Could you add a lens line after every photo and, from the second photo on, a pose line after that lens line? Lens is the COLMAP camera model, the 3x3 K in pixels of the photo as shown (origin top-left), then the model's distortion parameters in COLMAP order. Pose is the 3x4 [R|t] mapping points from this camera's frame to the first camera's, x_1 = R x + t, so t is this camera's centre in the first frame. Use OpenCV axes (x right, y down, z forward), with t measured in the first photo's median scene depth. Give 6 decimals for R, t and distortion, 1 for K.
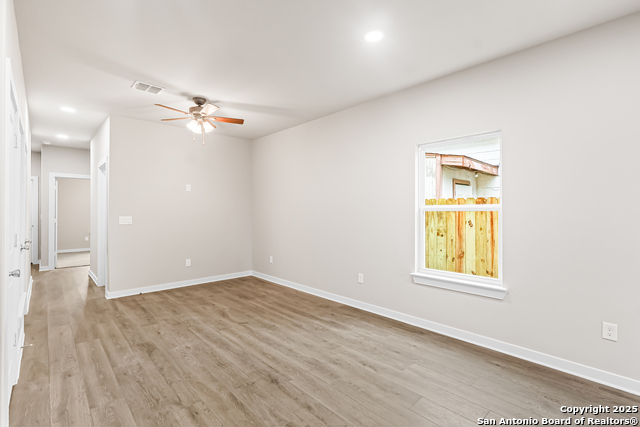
lens RADIAL K [[295.4, 0, 318.5], [0, 295.4, 211.3], [0, 0, 1]] dist [-0.005095, 0.000800]
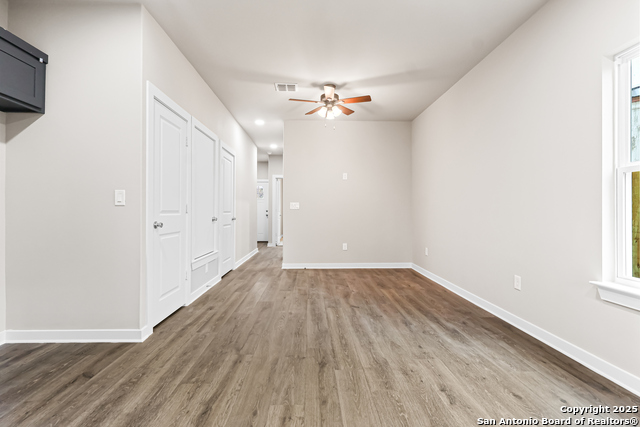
lens RADIAL K [[295.4, 0, 317.9], [0, 295.4, 211.7], [0, 0, 1]] dist [-0.005095, 0.000800]
pose [[0.748357, 0.000808, -0.663296, 0.302128], [-0.001340, 0.999999, -0.000293, 0.075976], [0.663295, 0.001108, 0.748357, 0.217041]]
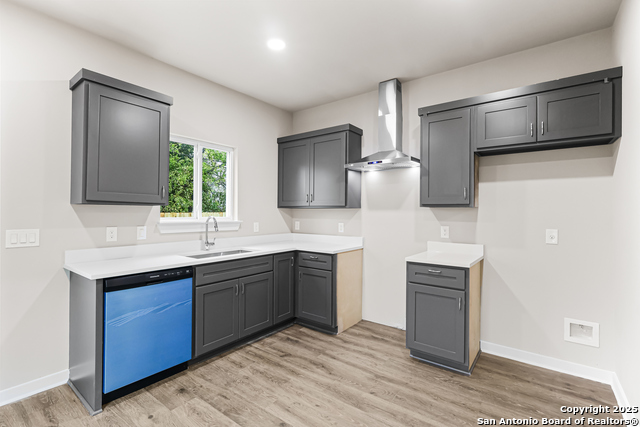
lens RADIAL K [[295.4, 0, 317.1], [0, 295.4, 211.8], [0, 0, 1]] dist [-0.005095, 0.000800]
pose [[-0.986704, -0.008279, -0.162318, 0.051825], [-0.007850, 0.999964, -0.003285, 0.001023], [0.162339, -0.001967, -0.986733, 0.813559]]
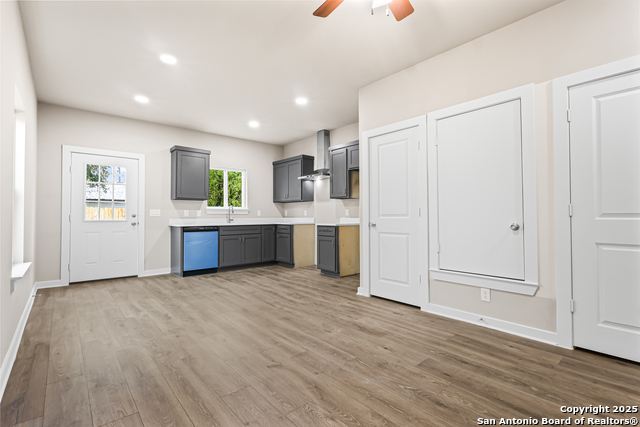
lens RADIAL K [[295.4, 0, 317.7], [0, 295.4, 213.6], [0, 0, 1]] dist [-0.005095, 0.000800]
pose [[-0.999292, 0.001298, 0.037589, -0.382677], [0.001022, 0.999972, -0.007373, 0.077624], [-0.037598, -0.007330, -0.999266, 1.673872]]
